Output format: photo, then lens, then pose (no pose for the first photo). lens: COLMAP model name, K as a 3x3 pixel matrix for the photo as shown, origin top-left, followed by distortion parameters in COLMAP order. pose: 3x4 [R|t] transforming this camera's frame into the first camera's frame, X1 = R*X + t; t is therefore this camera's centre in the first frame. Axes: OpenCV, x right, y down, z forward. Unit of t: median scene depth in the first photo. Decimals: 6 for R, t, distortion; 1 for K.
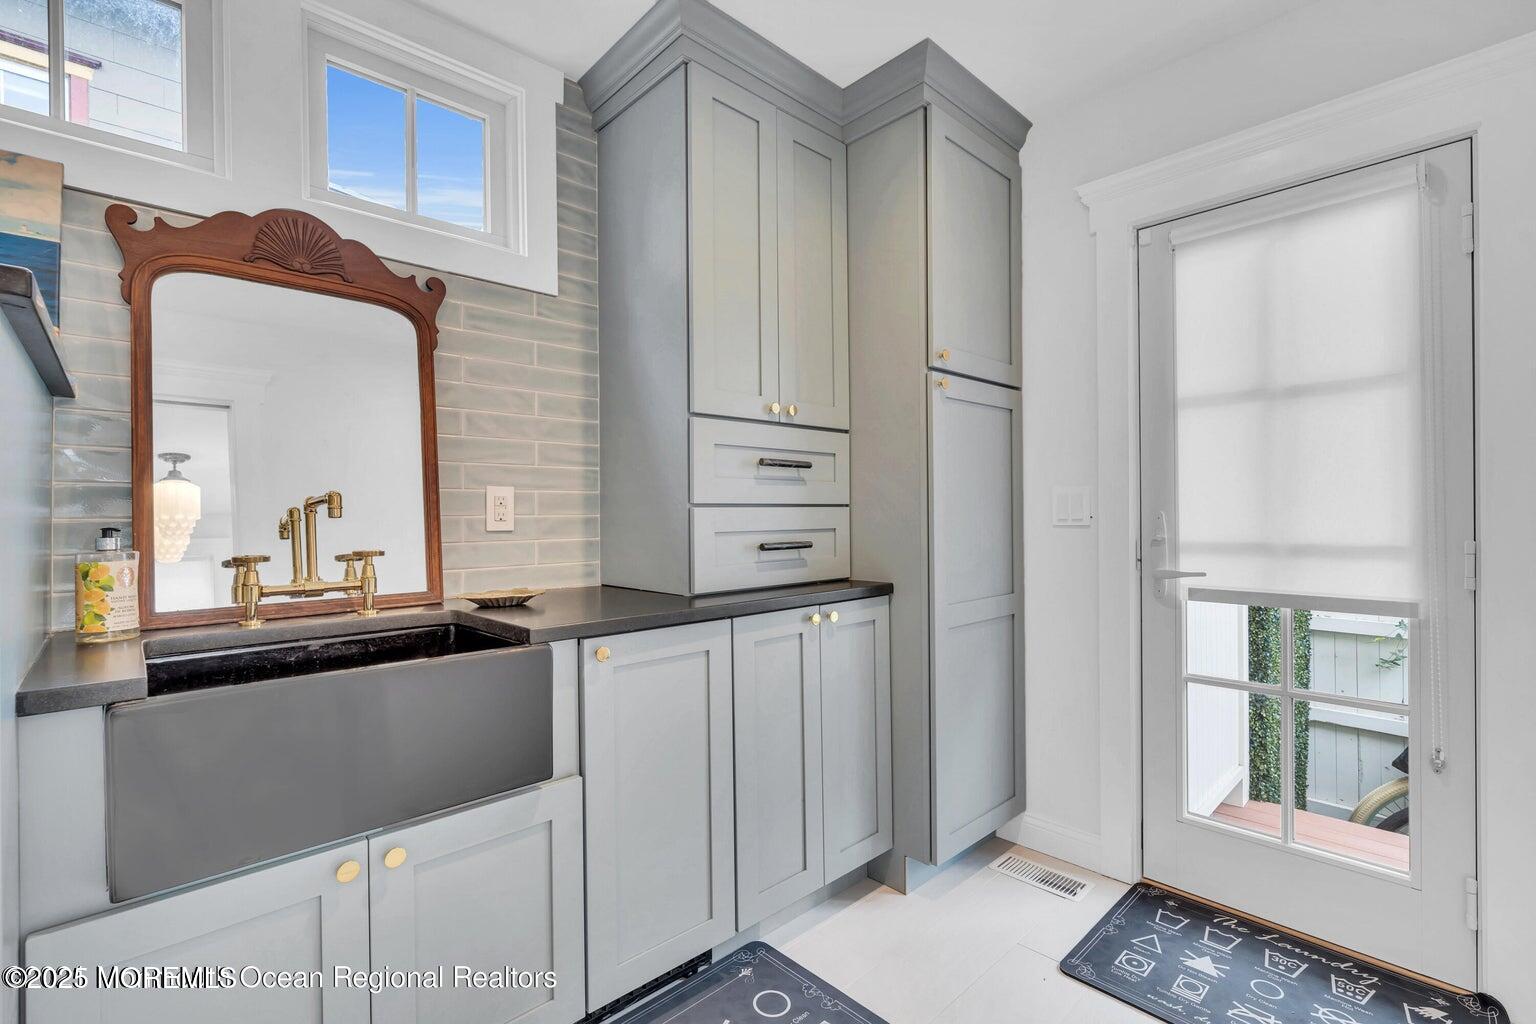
lens RADIAL K [[693.5, 0, 766.8], [0, 693.5, 513.3], [0, 0, 1]] dist [-0.010441, 0.003788]
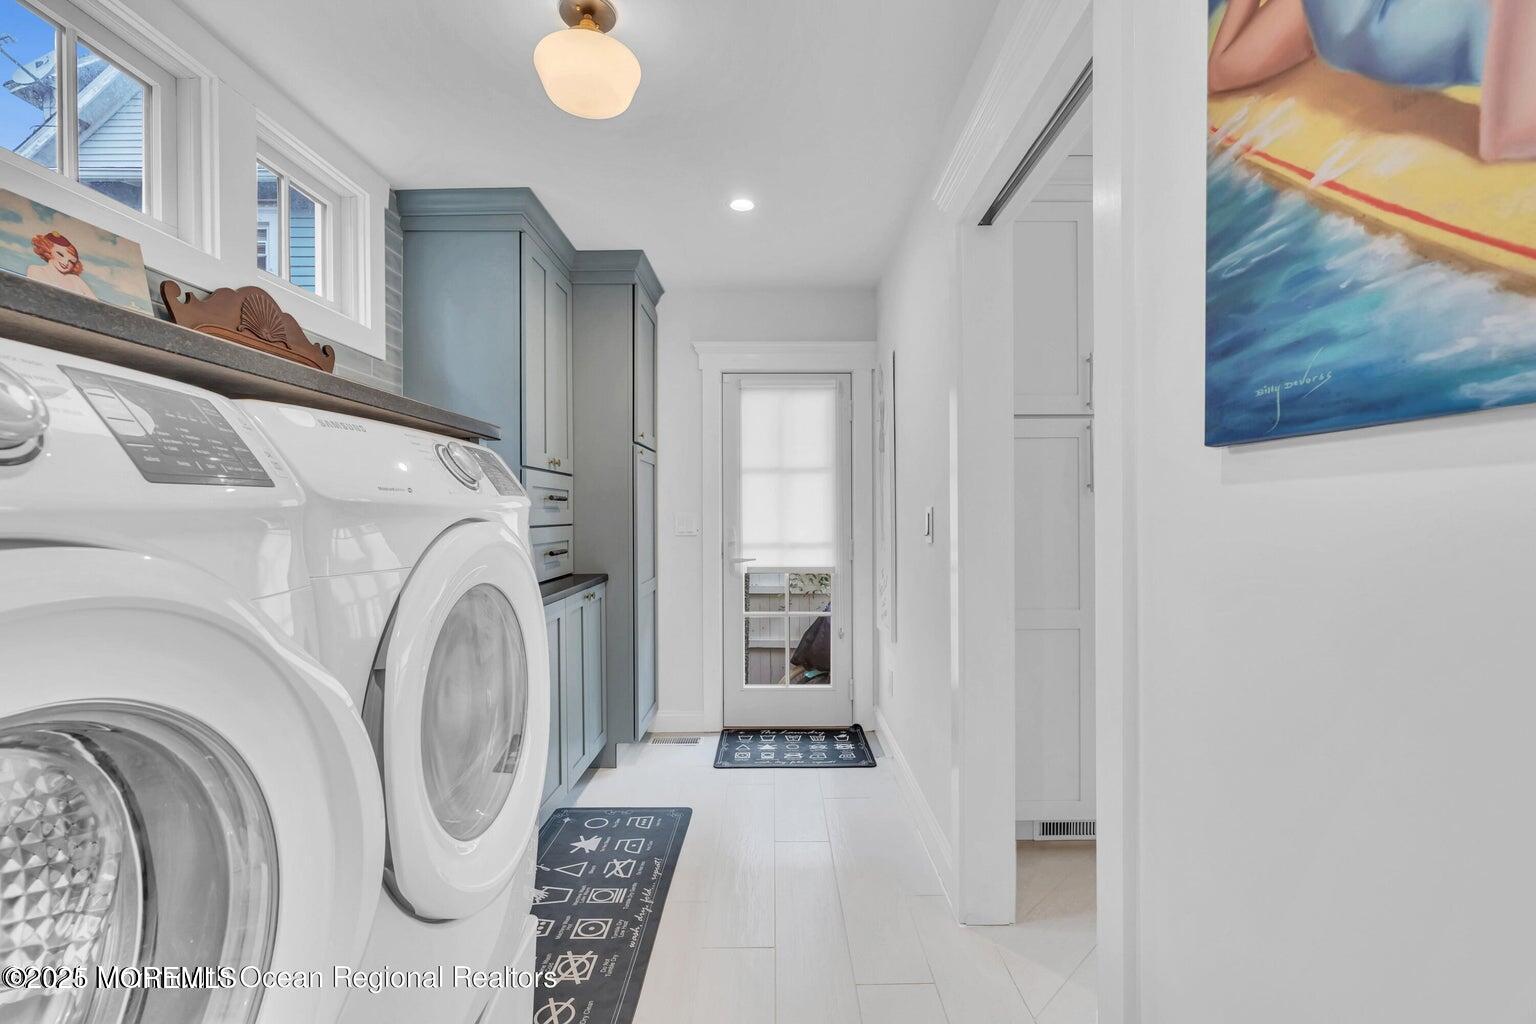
lens RADIAL K [[693.5, 0, 771.0], [0, 693.5, 520.1], [0, 0, 1]] dist [-0.010441, 0.003788]
pose [[0.692244, -0.002140, 0.721661, -0.801421], [0.000830, 0.999997, 0.002169, -0.028634], [-0.721663, -0.000902, 0.692244, -0.416629]]
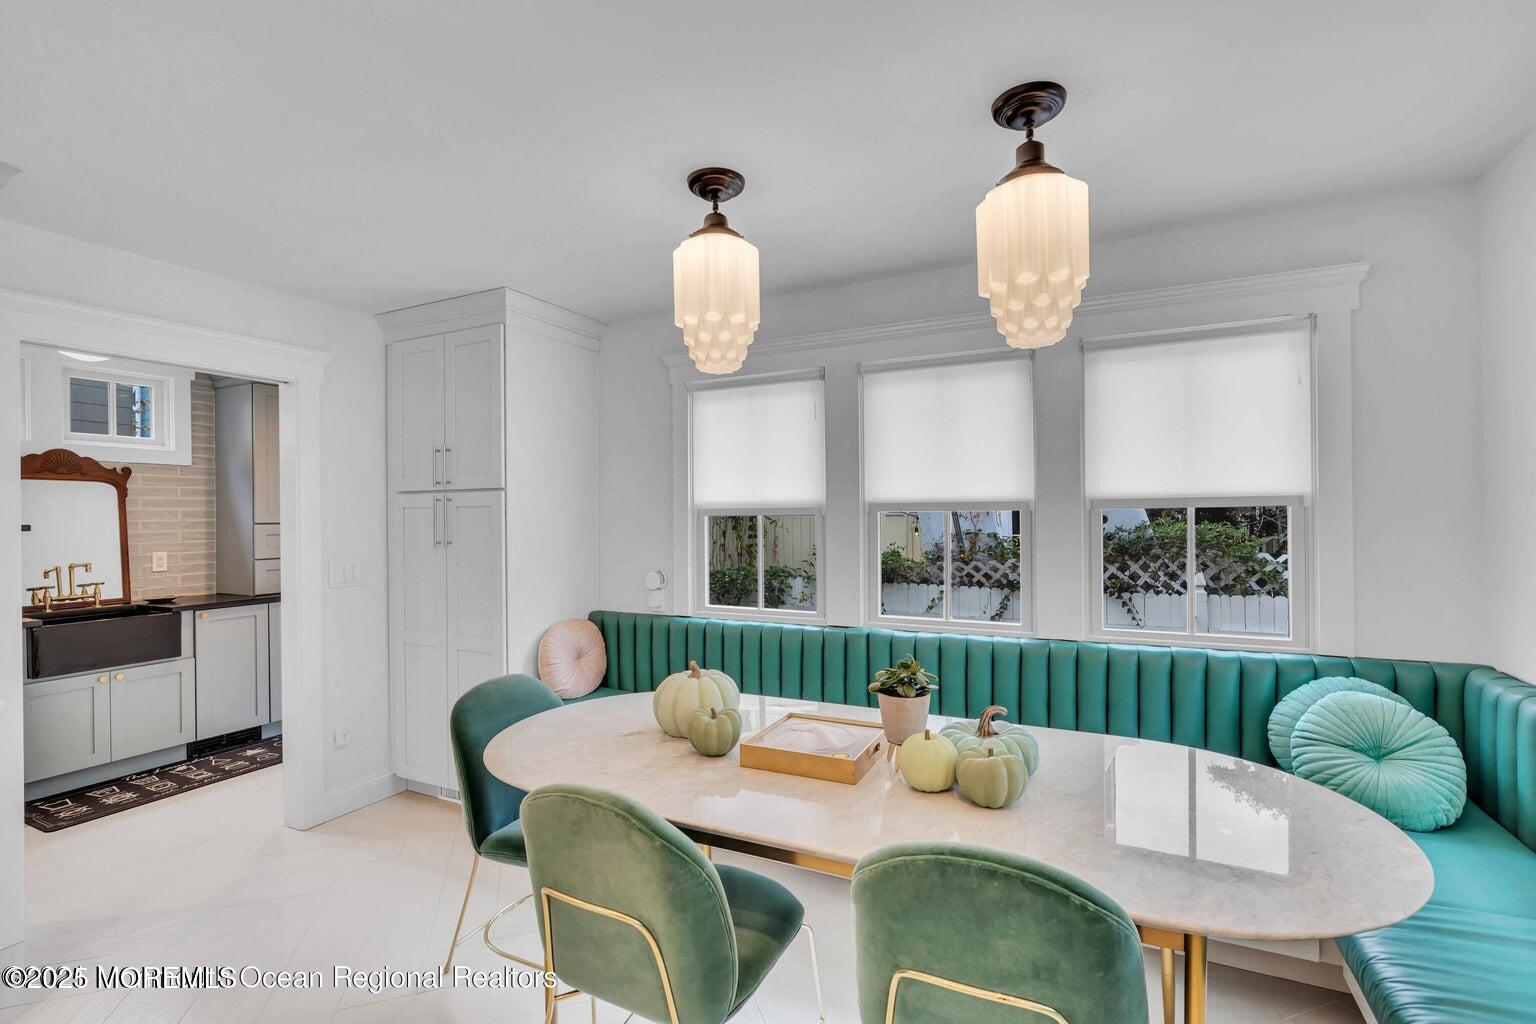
lens RADIAL K [[693.5, 0, 768.1], [0, 693.5, 514.7], [0, 0, 1]] dist [-0.010441, 0.003788]
pose [[0.938290, -0.000895, 0.345849, 0.758904], [0.003369, 0.999973, -0.006552, -0.148255], [-0.345833, 0.007313, 0.938267, -1.951324]]
